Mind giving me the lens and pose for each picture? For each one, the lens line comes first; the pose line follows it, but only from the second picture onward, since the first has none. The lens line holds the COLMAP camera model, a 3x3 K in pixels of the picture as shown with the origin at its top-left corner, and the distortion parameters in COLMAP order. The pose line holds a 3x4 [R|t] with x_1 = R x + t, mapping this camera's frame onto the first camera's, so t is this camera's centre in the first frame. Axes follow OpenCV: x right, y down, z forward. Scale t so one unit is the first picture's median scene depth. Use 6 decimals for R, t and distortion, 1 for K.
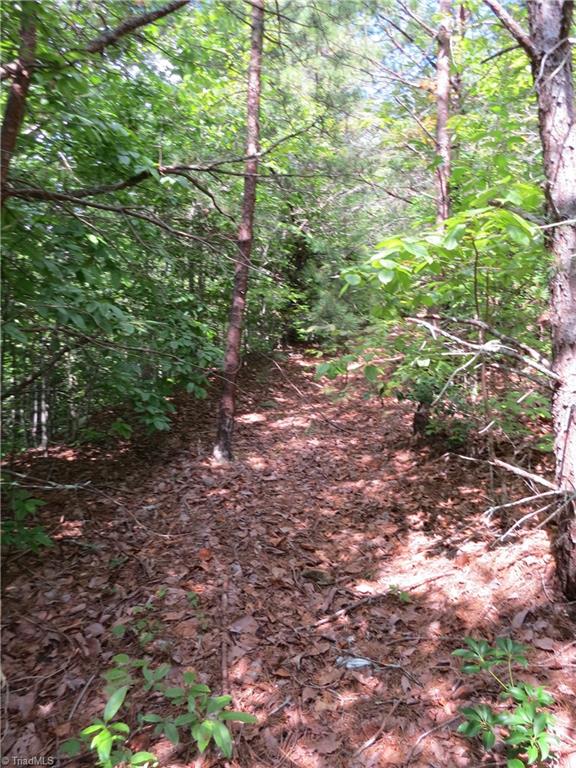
lens RADIAL K [[548.7, 0, 287.8], [0, 548.7, 380.6], [0, 0, 1]] dist [-0.013859, 0.001625]
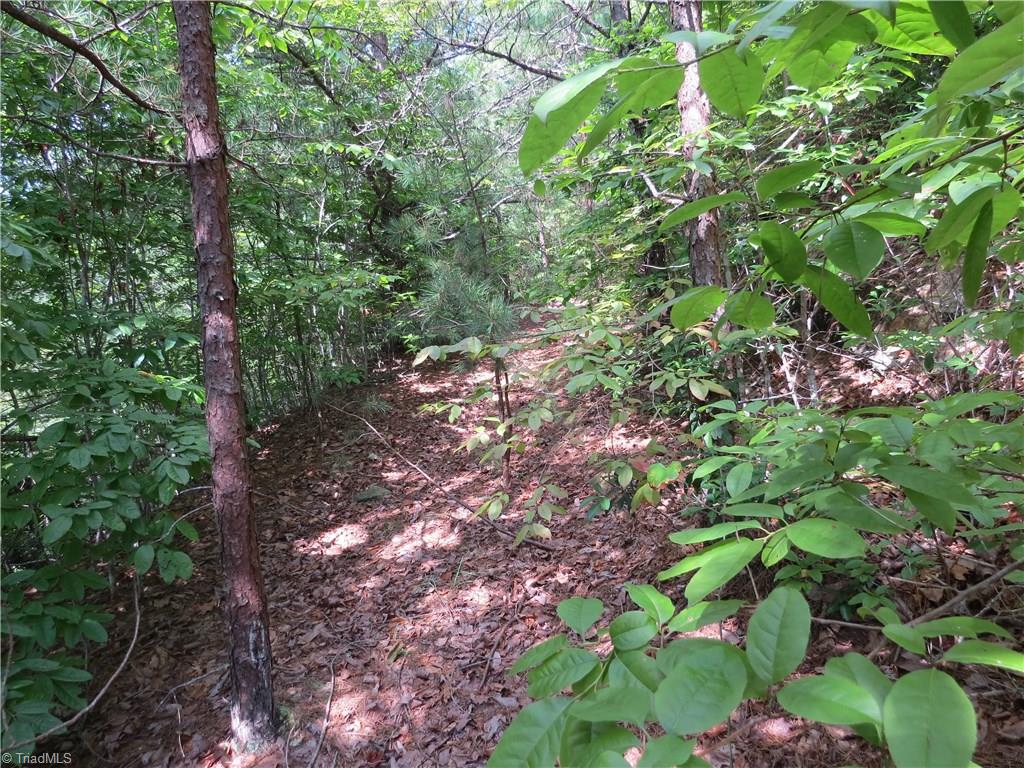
lens RADIAL K [[731.6, 0, 509.5], [0, 731.6, 388.0], [0, 0, 1]] dist [-0.013859, 0.001625]
pose [[0.974424, -0.180377, 0.134022, 0.019830], [0.178888, 0.983597, 0.023172, -0.053283], [-0.136004, 0.001395, 0.990707, 0.331114]]
